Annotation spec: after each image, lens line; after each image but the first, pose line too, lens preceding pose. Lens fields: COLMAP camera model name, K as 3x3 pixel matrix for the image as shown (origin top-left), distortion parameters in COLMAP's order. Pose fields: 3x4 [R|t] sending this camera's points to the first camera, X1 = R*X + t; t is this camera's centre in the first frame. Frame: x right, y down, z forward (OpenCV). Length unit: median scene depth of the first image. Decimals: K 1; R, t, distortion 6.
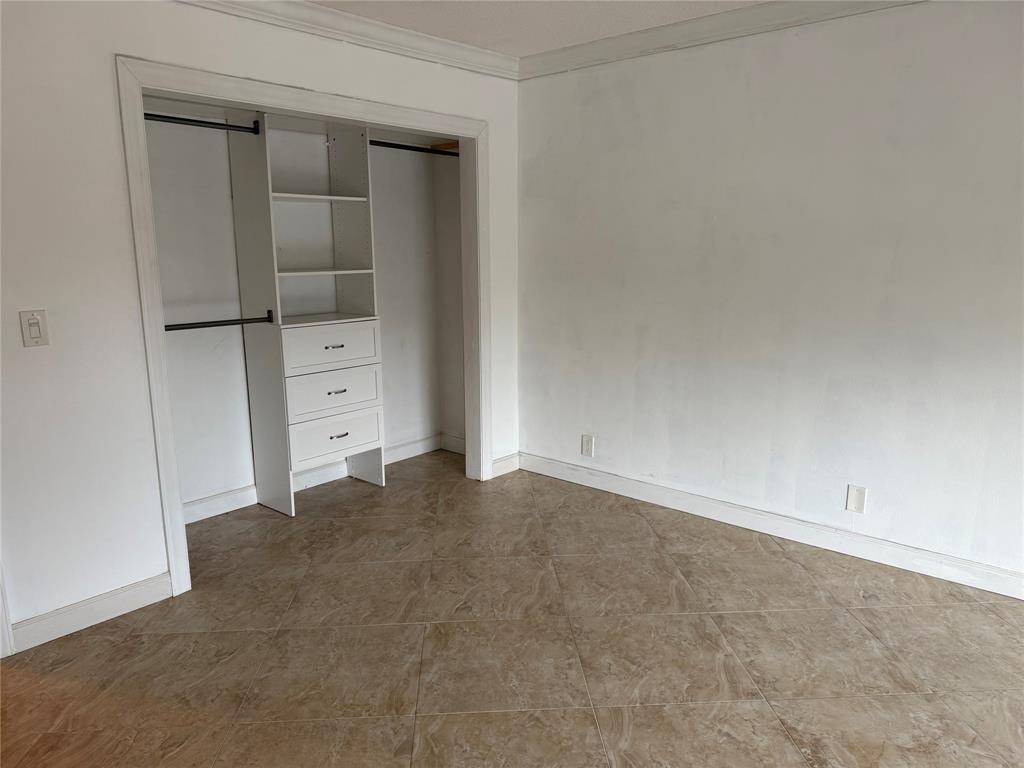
lens RADIAL K [[730.9, 0, 511.5], [0, 730.9, 384.6], [0, 0, 1]] dist [0.059470, -0.078707]
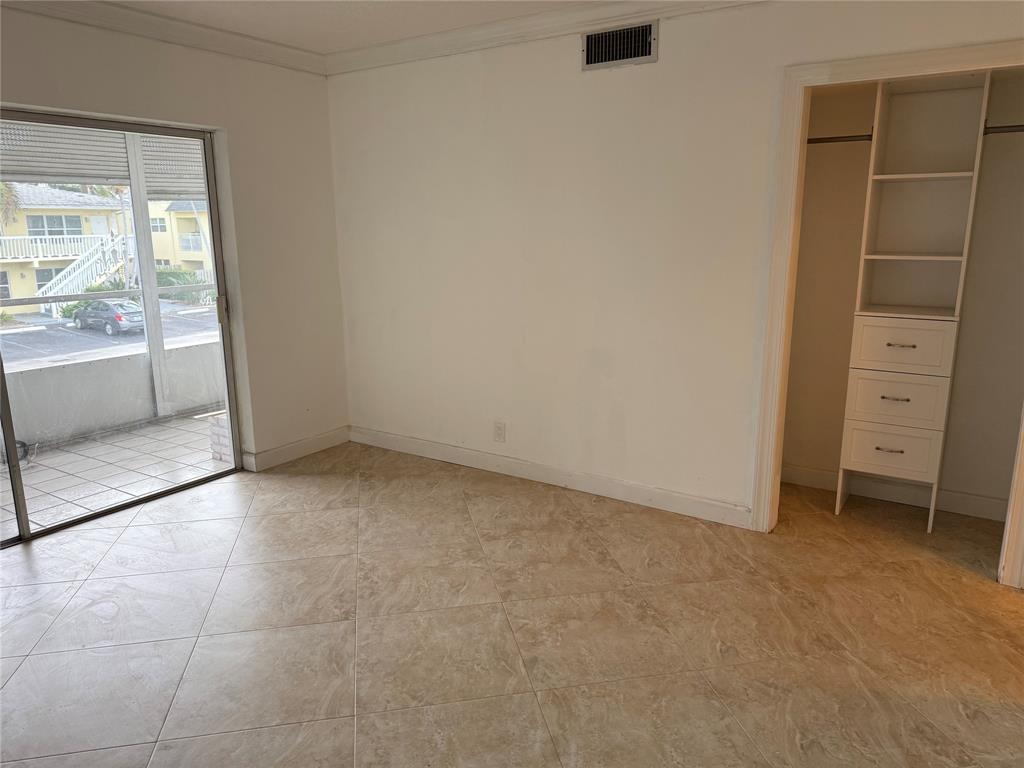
lens RADIAL K [[730.9, 0, 512.7], [0, 730.9, 383.4], [0, 0, 1]] dist [0.059470, -0.078707]
pose [[-0.990791, 0.042889, -0.128428, 0.012515], [-0.011790, 0.917577, 0.397383, -0.348850], [0.134886, 0.395237, -0.908622, 1.765918]]
